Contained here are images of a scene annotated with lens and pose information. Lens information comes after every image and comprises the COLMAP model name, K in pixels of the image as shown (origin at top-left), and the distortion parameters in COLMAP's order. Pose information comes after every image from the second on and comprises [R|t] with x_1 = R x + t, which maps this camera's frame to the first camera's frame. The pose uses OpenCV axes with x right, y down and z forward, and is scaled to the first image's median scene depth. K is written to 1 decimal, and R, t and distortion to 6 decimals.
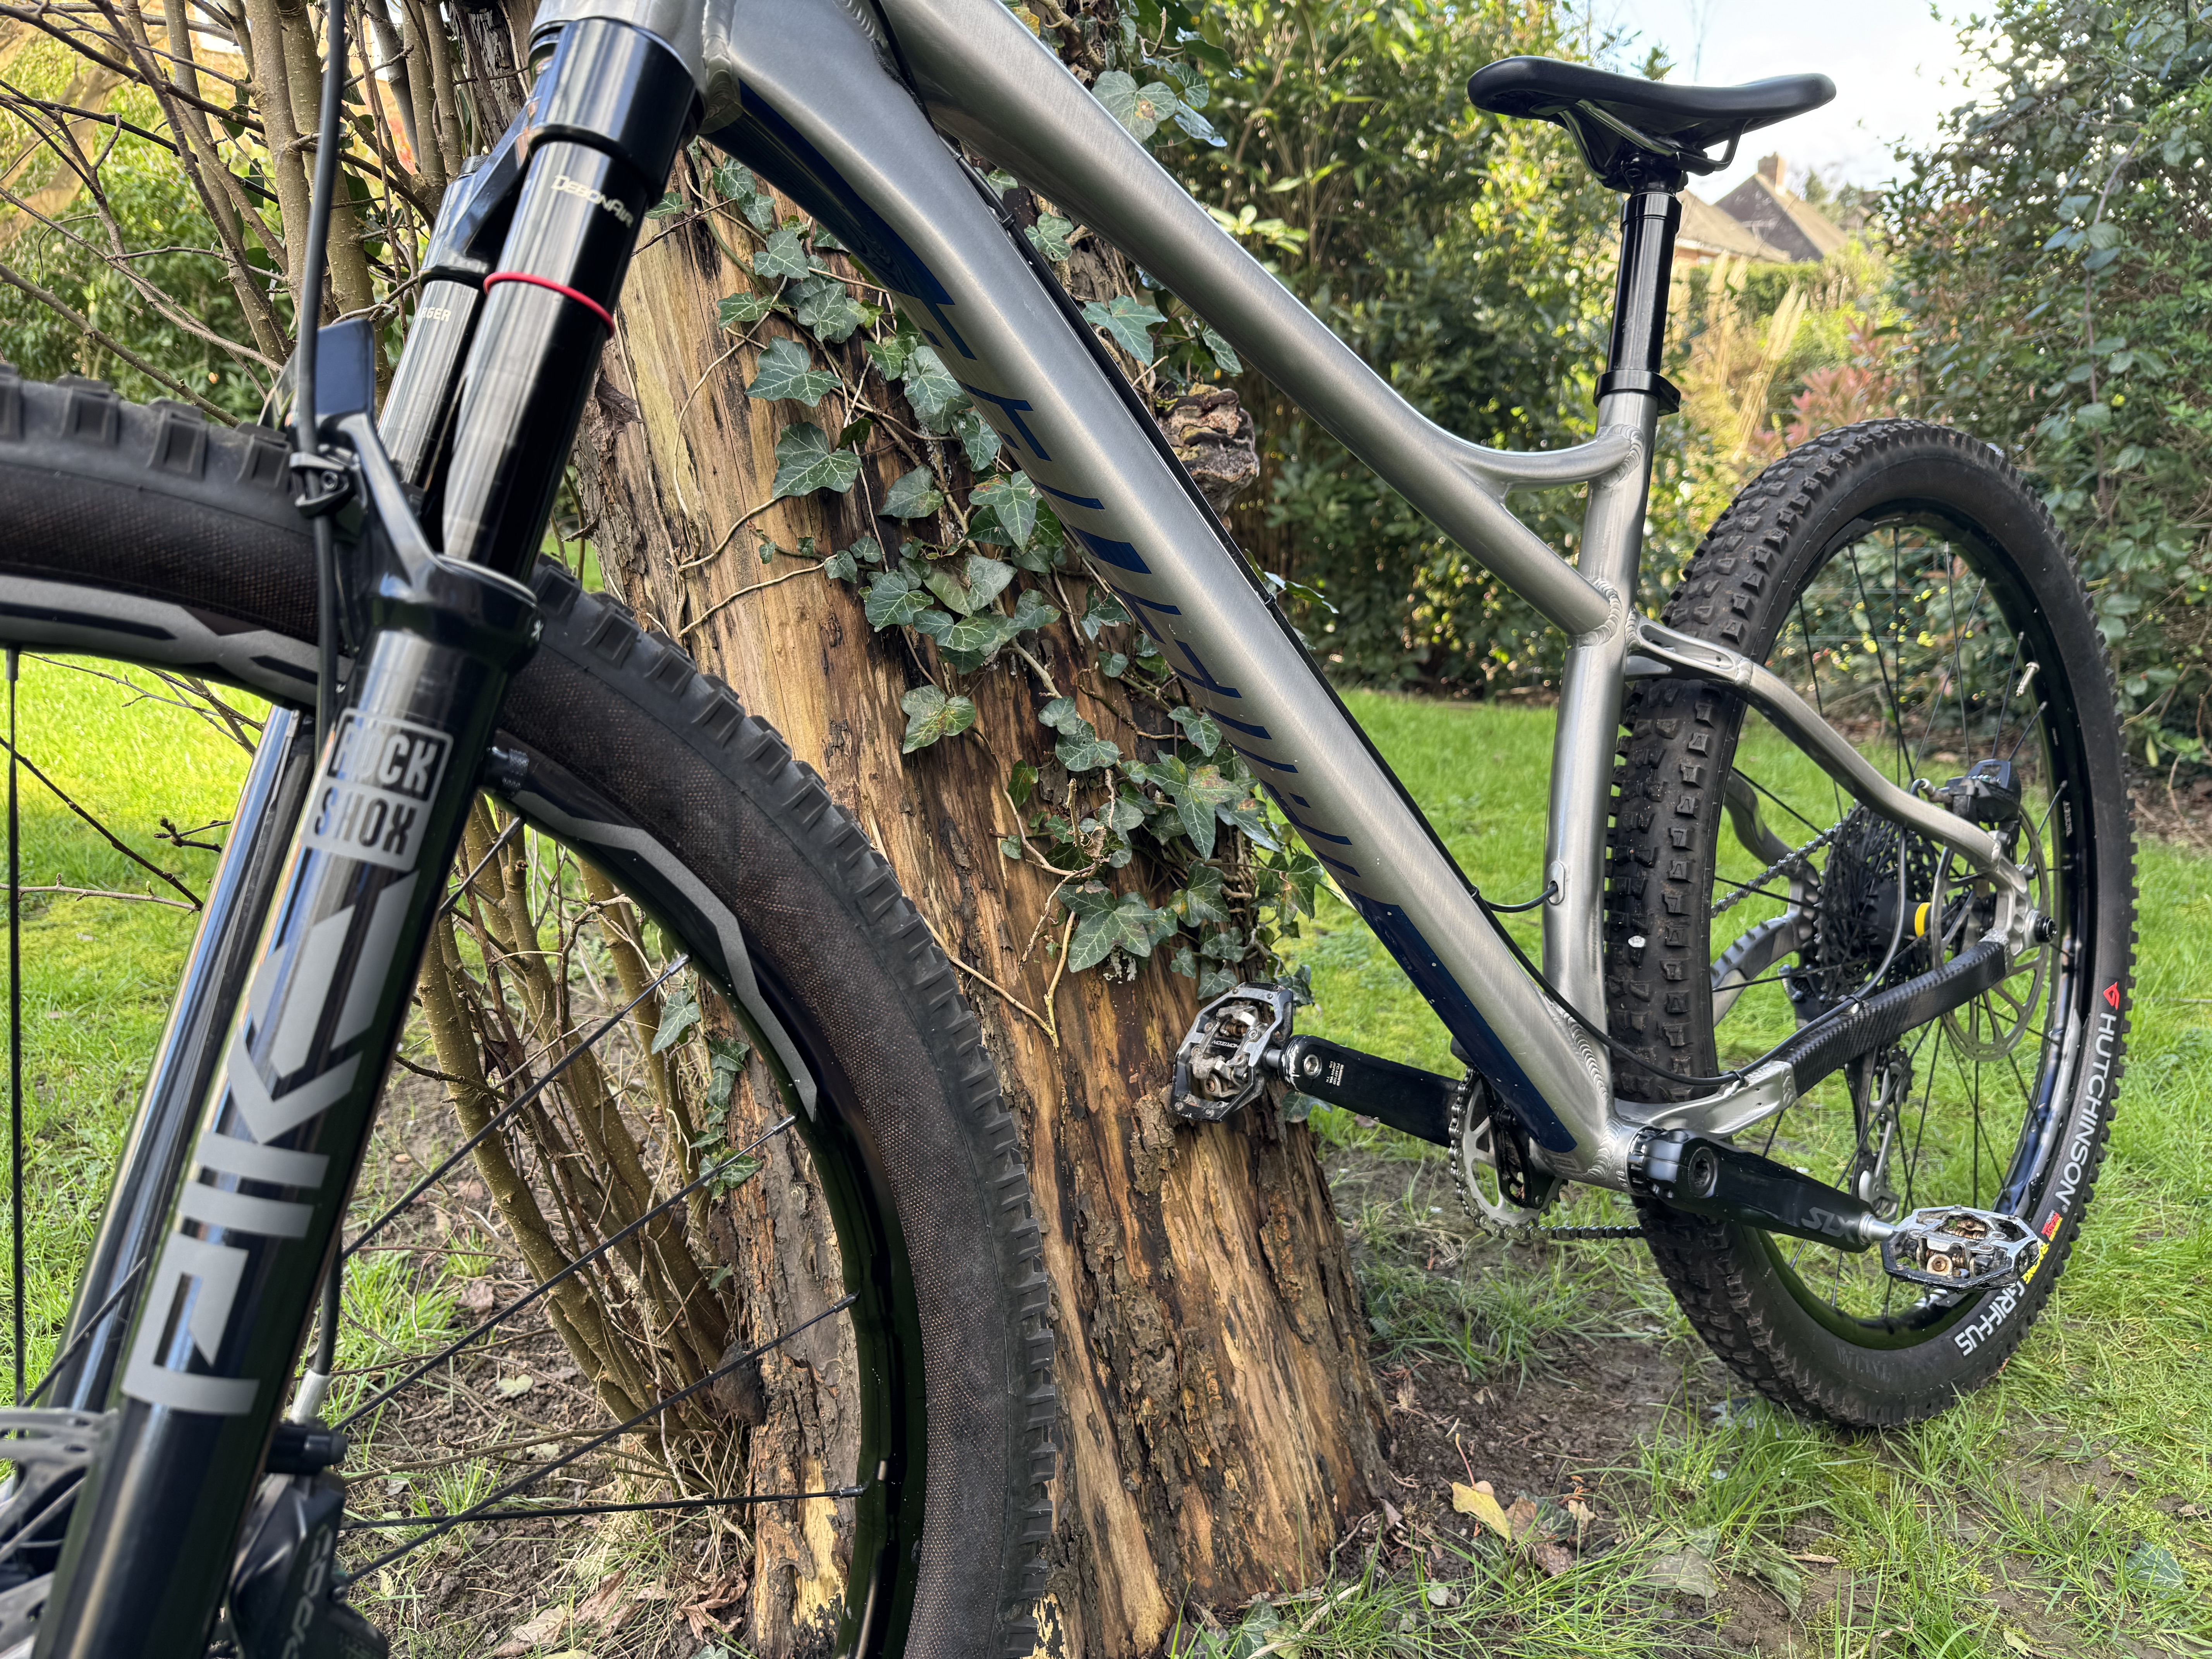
lens RADIAL K [[1550.9, 0, 1106.0], [0, 1550.9, 829.5], [0, 0, 1]] dist [0.096531, -0.175918]
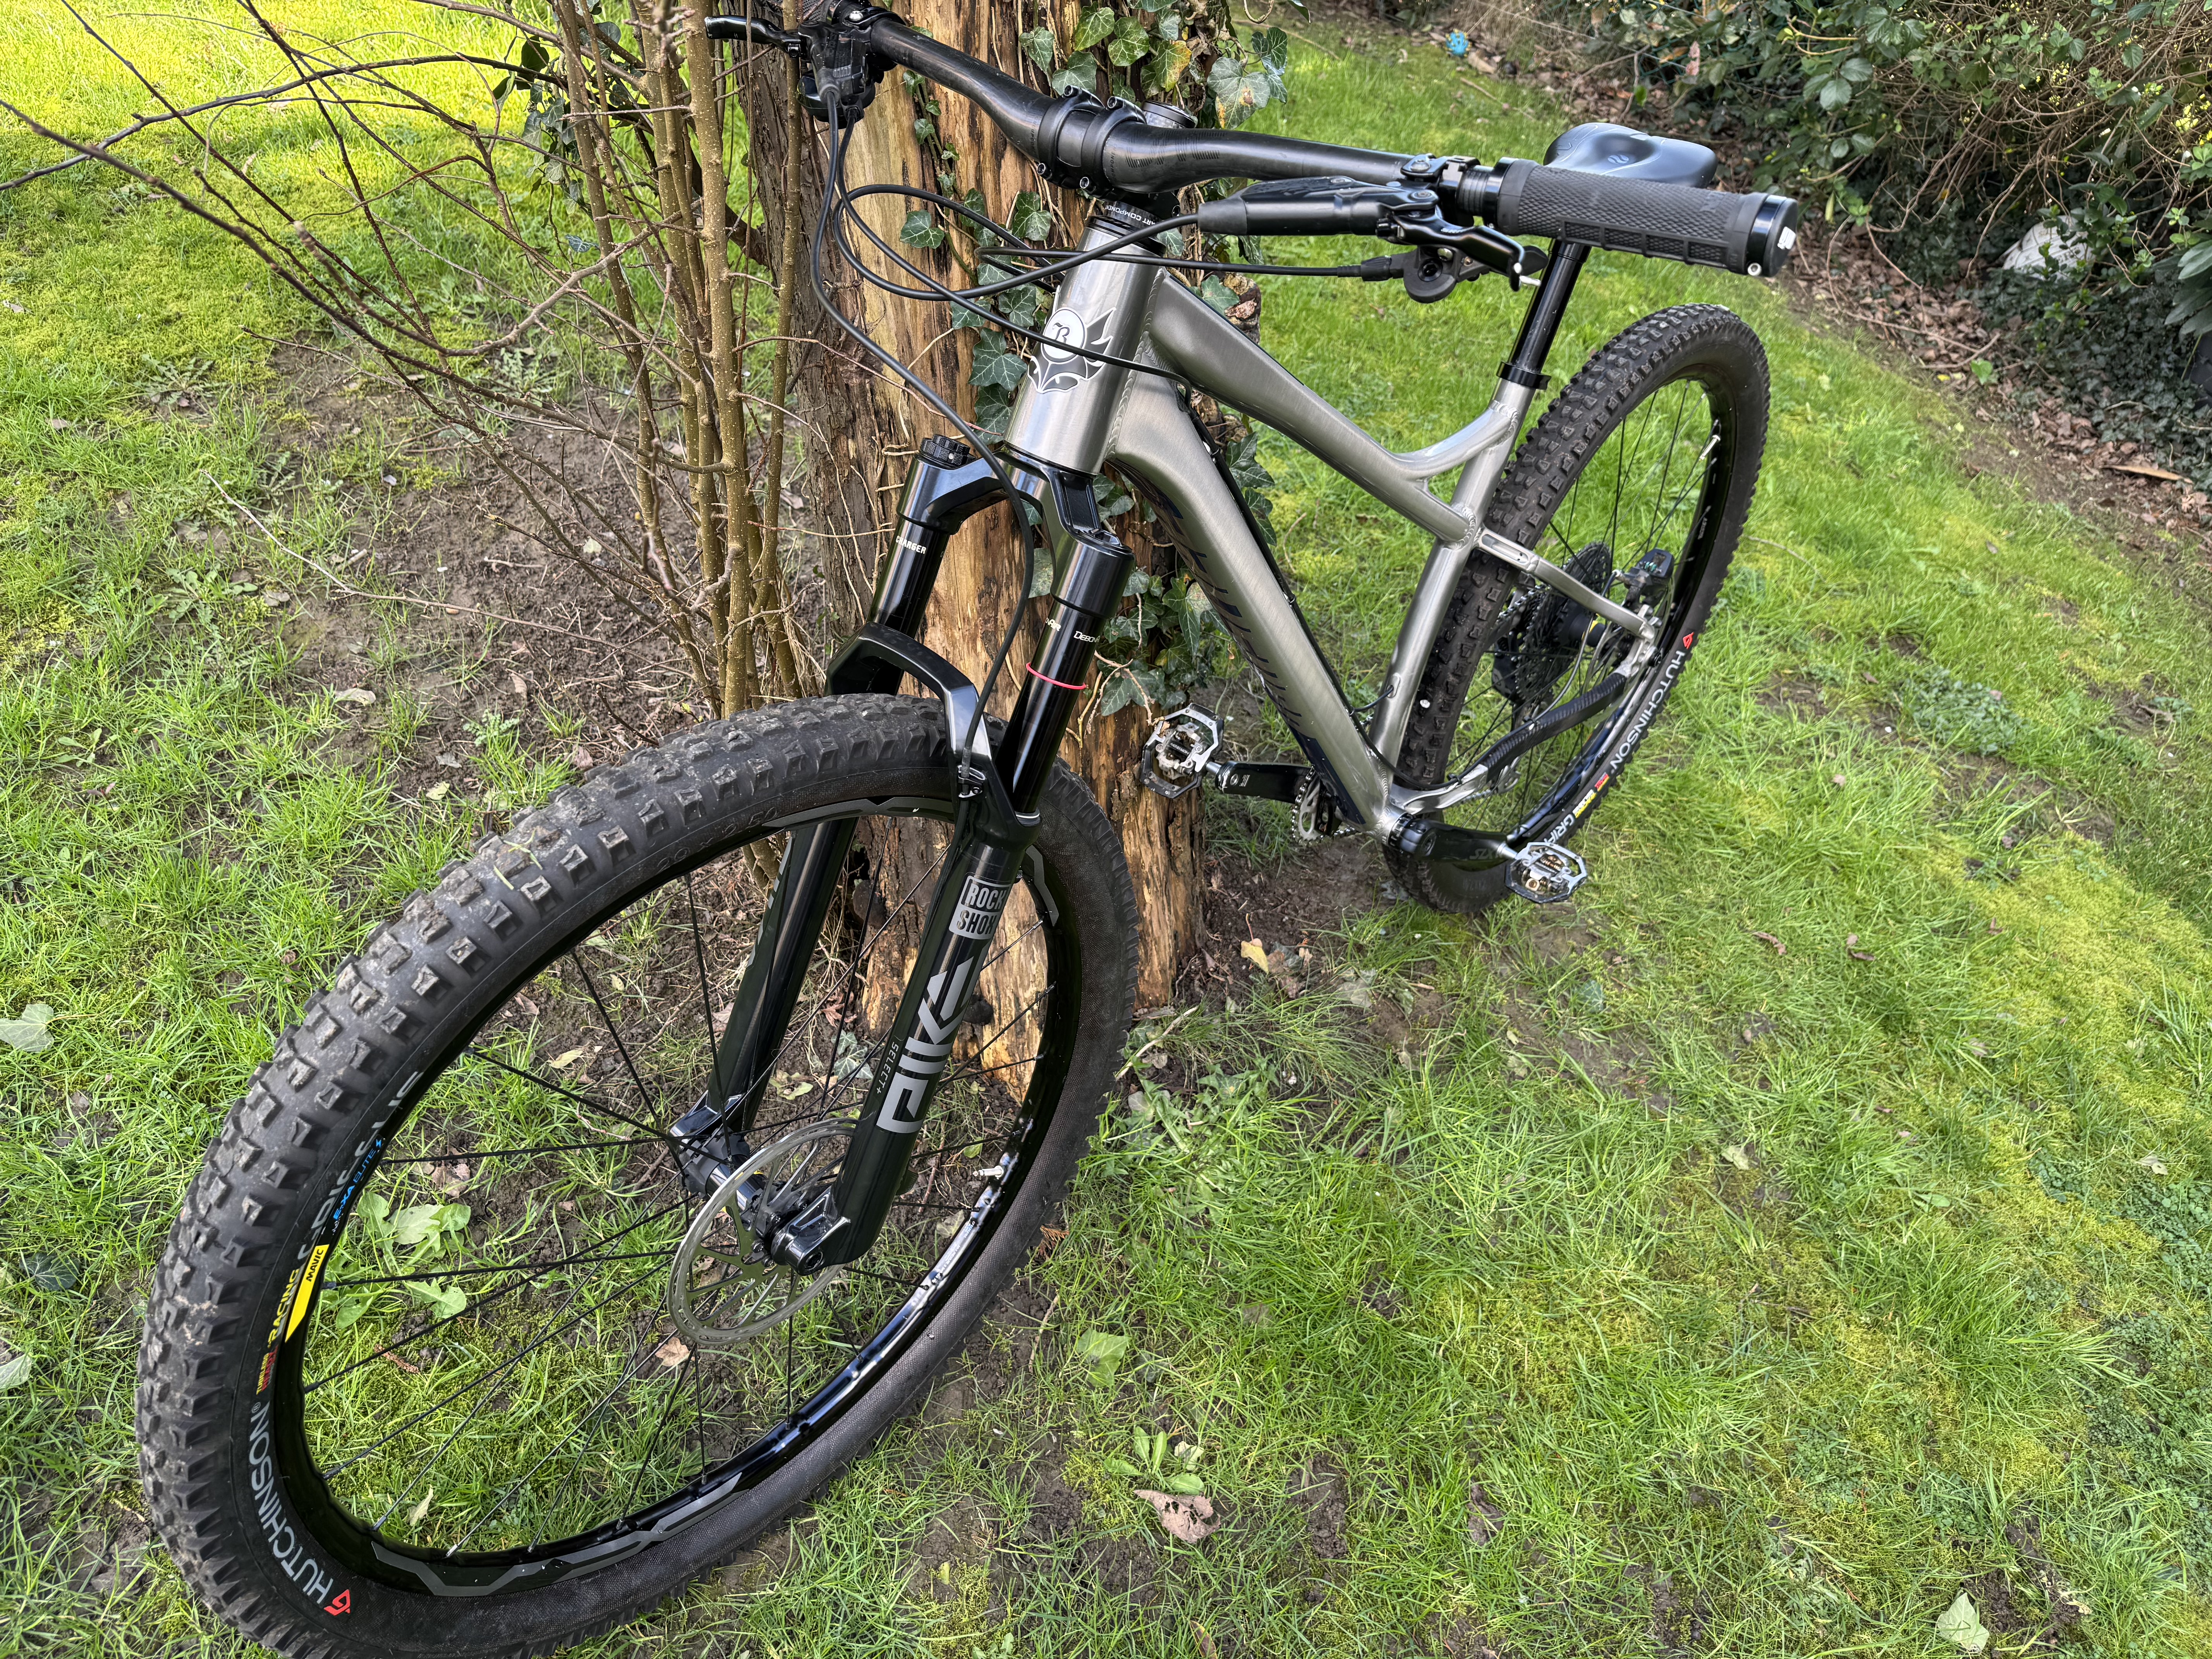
lens RADIAL K [[1559.9, 0, 1106.0], [0, 1559.9, 829.5], [0, 0, 1]] dist [0.151009, -0.301623]
pose [[0.970334, 0.043872, 0.237753, -0.386613], [-0.161306, 0.849995, 0.501487, -0.603600], [-0.180088, -0.524961, 0.831856, -0.408092]]
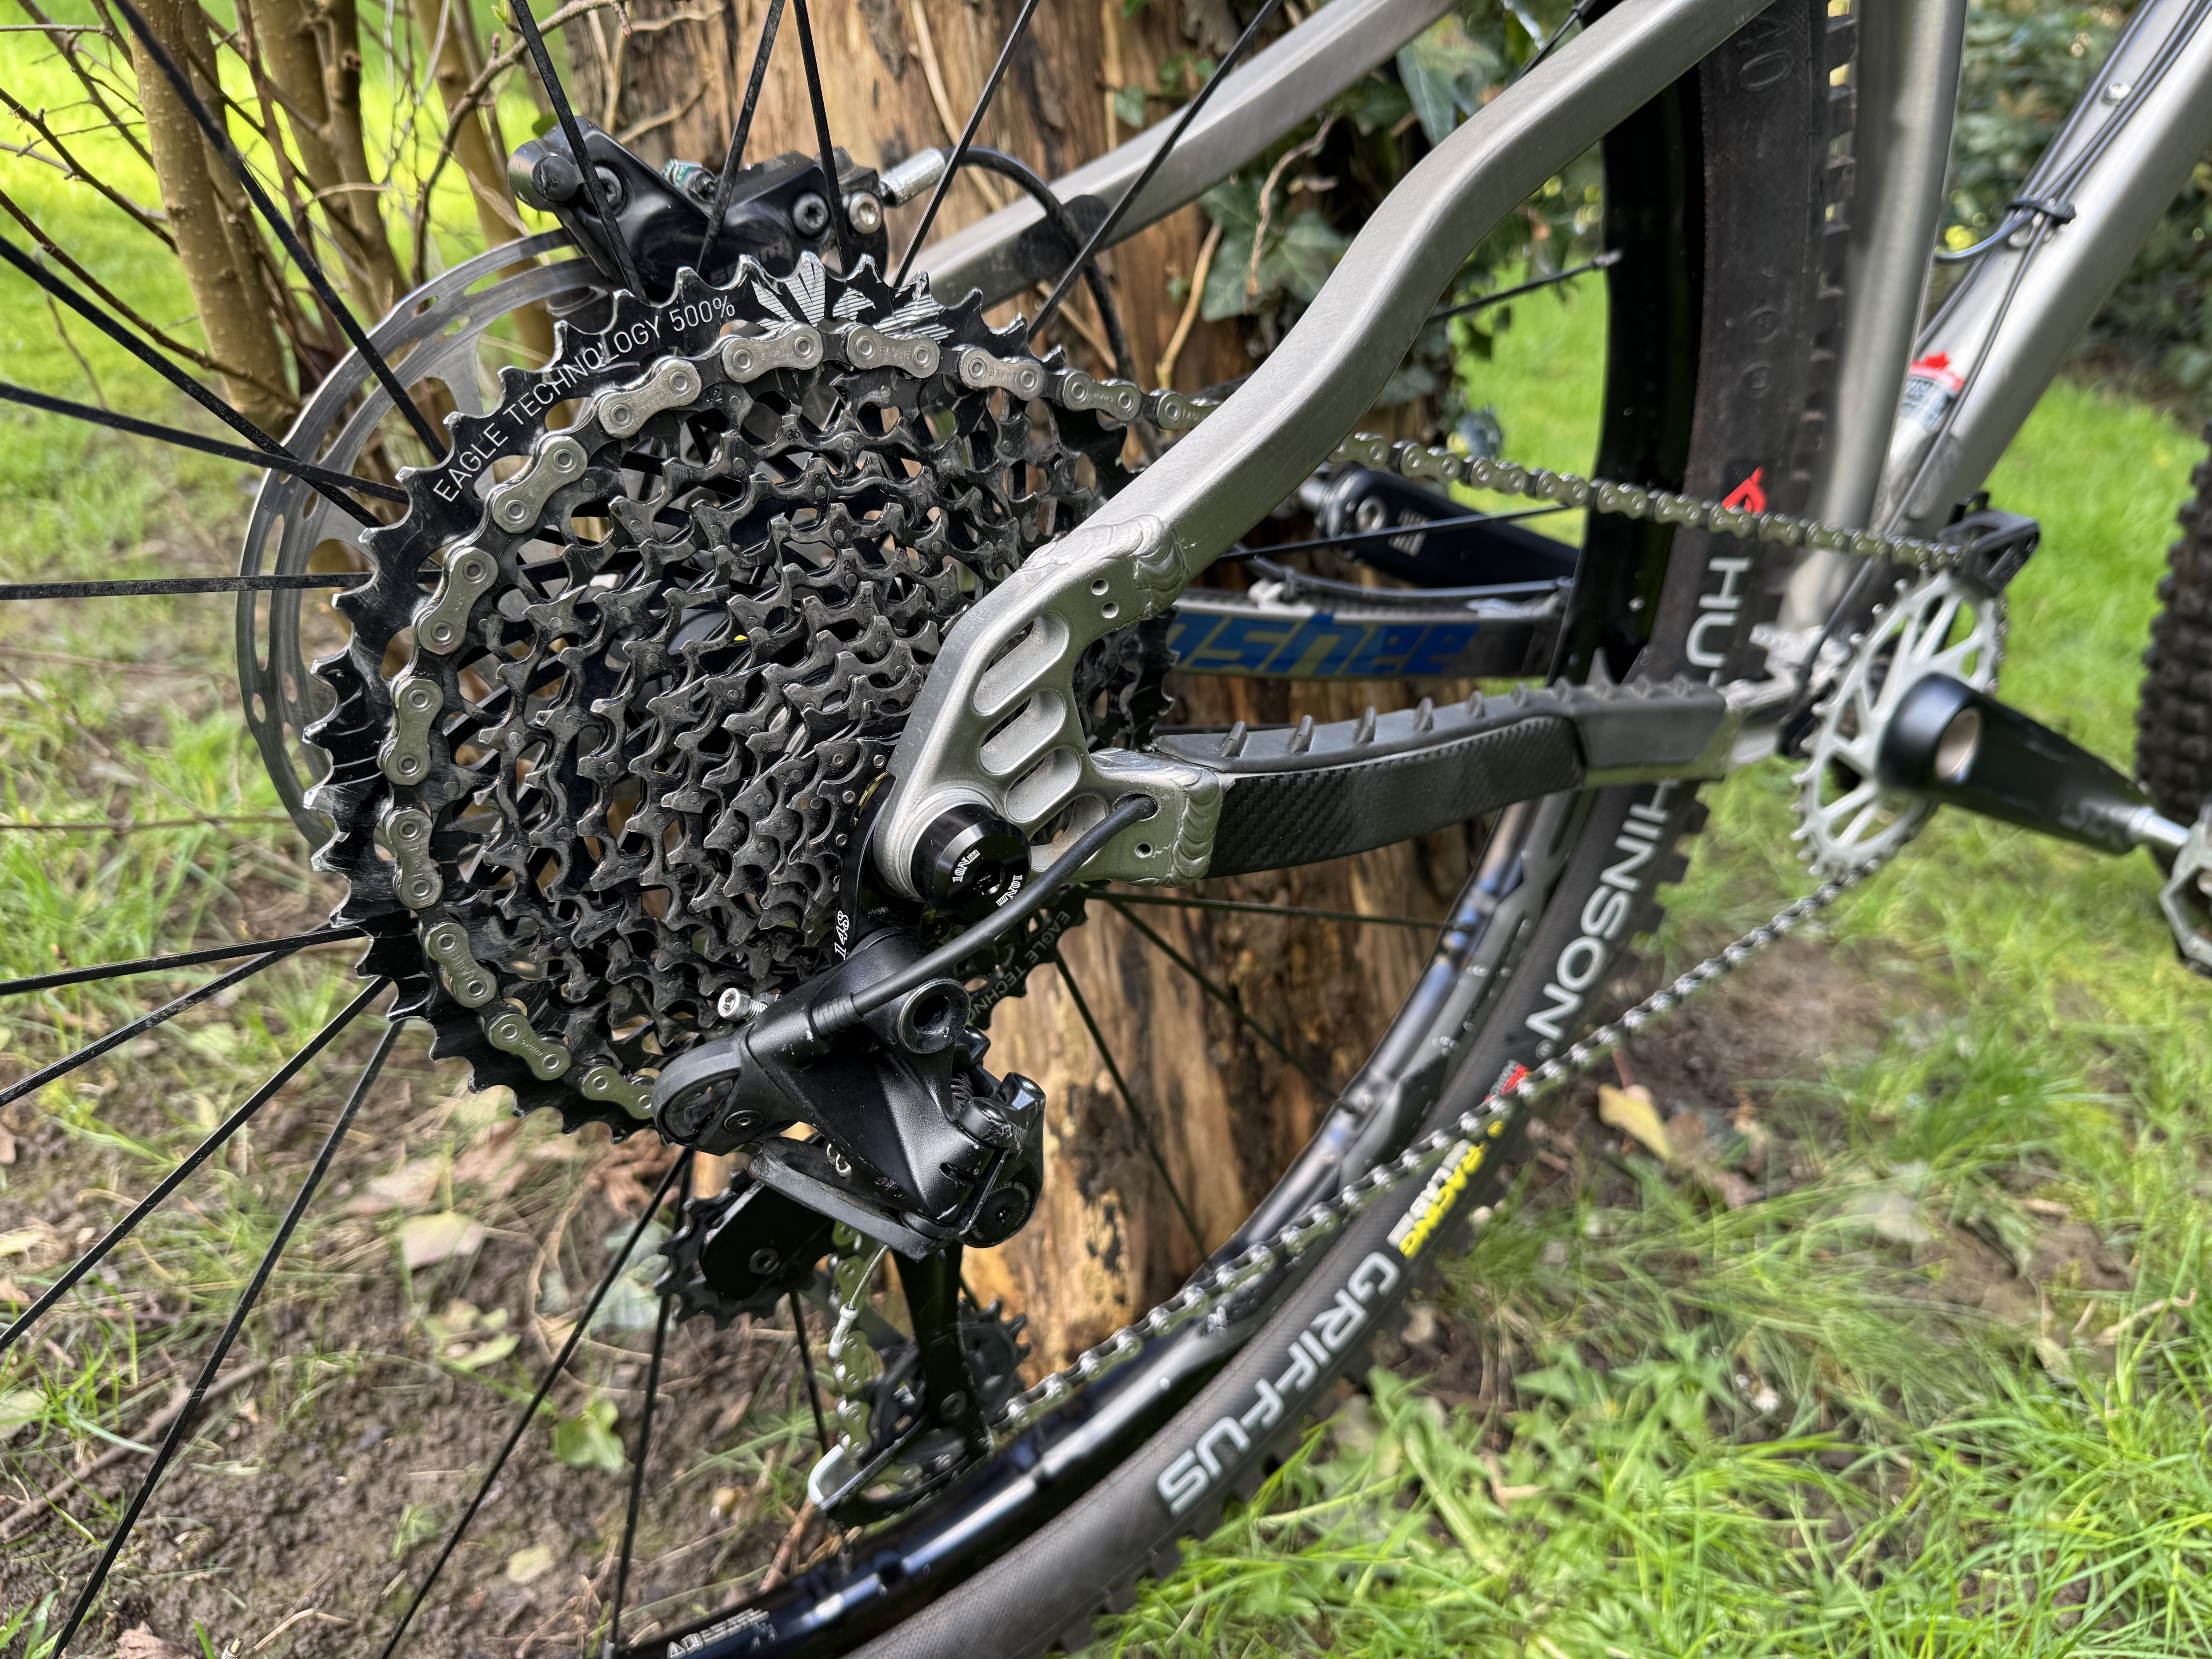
lens RADIAL K [[1562.0, 0, 1106.0], [0, 1562.0, 829.5], [0, 0, 1]] dist [0.091811, -0.230085]
pose [[0.996197, 0.077311, 0.040187, -0.072059], [-0.084806, 0.966181, 0.243520, 0.135167], [-0.020001, -0.246002, 0.969063, 0.306411]]
